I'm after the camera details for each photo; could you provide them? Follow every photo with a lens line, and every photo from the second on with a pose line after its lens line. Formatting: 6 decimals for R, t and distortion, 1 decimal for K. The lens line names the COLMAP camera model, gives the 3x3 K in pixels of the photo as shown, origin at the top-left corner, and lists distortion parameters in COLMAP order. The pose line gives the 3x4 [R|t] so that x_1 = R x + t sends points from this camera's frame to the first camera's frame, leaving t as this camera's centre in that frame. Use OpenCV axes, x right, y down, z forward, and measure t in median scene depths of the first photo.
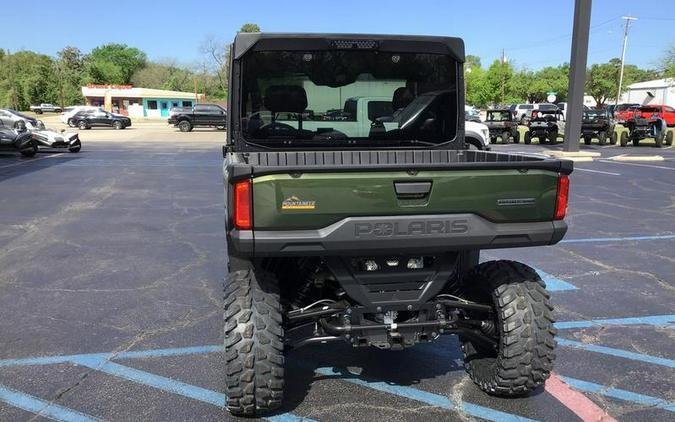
lens RADIAL K [[618.0, 0, 338.5], [0, 618.0, 249.5], [0, 0, 1]] dist [0.038683, -0.025124]
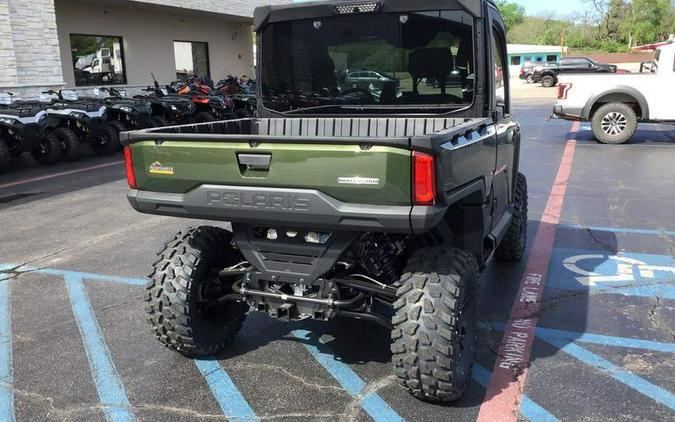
lens RADIAL K [[624.0, 0, 336.0], [0, 624.0, 223.4], [0, 0, 1]] dist [0.015783, -0.014790]
pose [[0.833980, 0.104675, -0.541775, 0.576976], [-0.089972, 0.994498, 0.053647, -0.046228], [0.544410, 0.004004, 0.838810, 0.167989]]
